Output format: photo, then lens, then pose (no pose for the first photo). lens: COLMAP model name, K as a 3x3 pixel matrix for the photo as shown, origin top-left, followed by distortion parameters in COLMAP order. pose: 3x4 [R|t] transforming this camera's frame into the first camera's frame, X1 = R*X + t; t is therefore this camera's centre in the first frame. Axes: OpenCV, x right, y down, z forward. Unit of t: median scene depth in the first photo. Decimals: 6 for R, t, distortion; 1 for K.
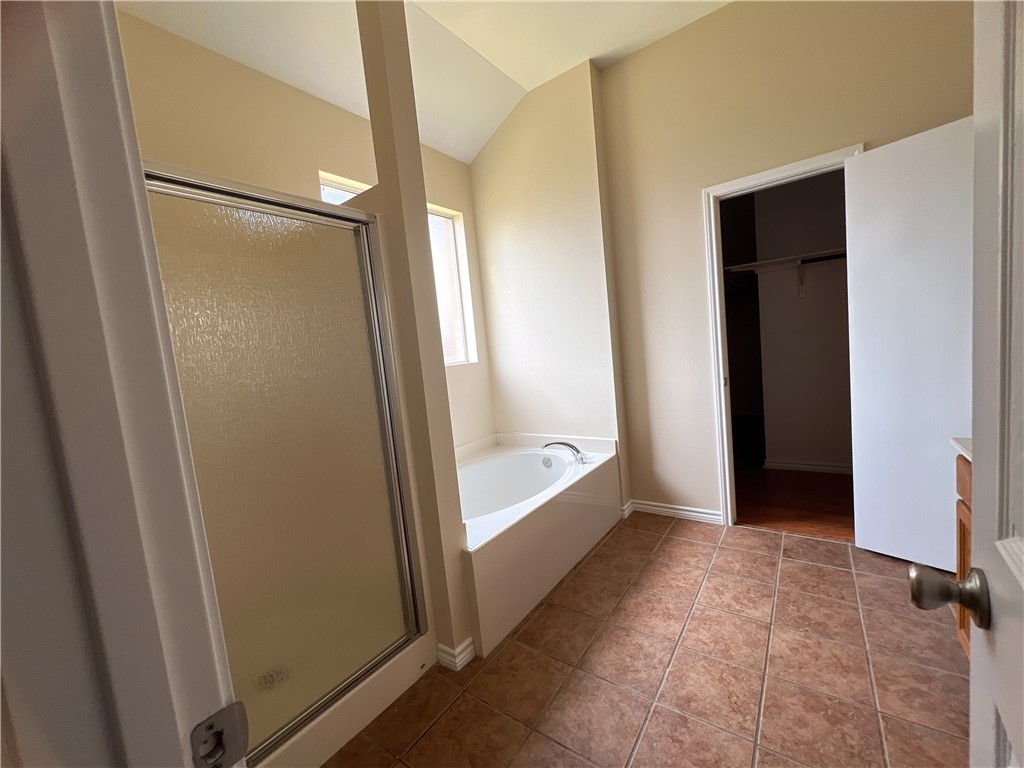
lens RADIAL K [[409.3, 0, 512.5], [0, 409.3, 385.0], [0, 0, 1]] dist [-0.002960, -0.000208]
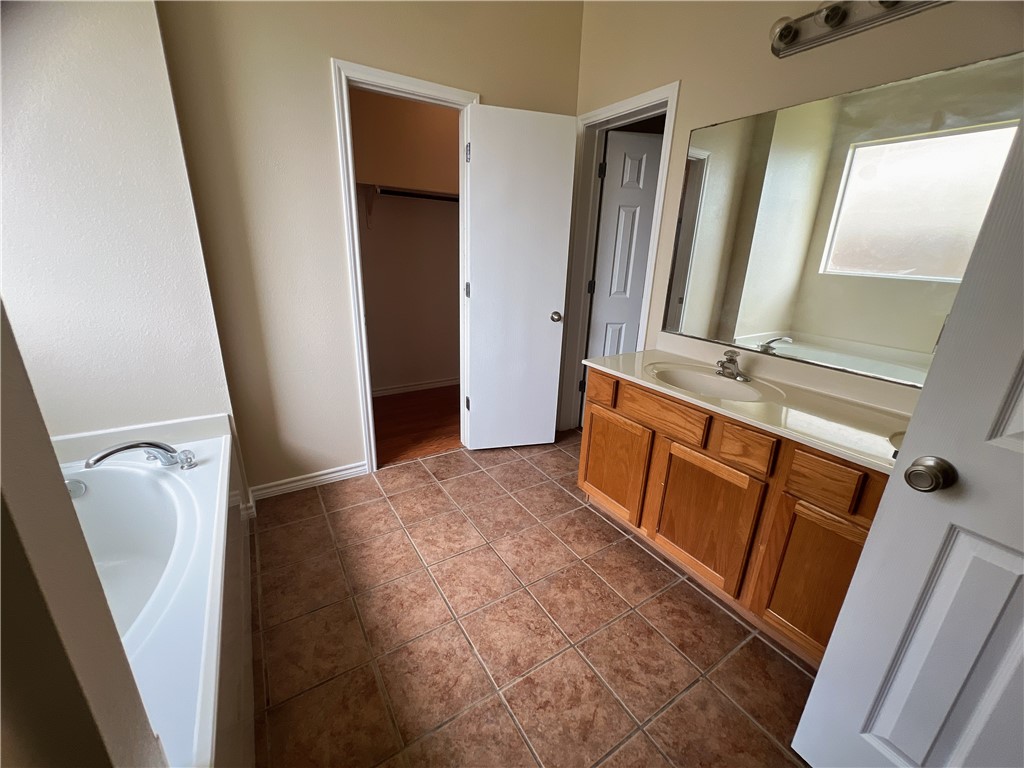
lens RADIAL K [[409.3, 0, 512.2], [0, 409.3, 383.6], [0, 0, 1]] dist [-0.002960, -0.000208]
pose [[0.366622, -0.185128, 0.911765, -0.267951], [0.012899, 0.980920, 0.193982, -0.055963], [-0.930281, -0.059357, 0.362015, 0.538390]]
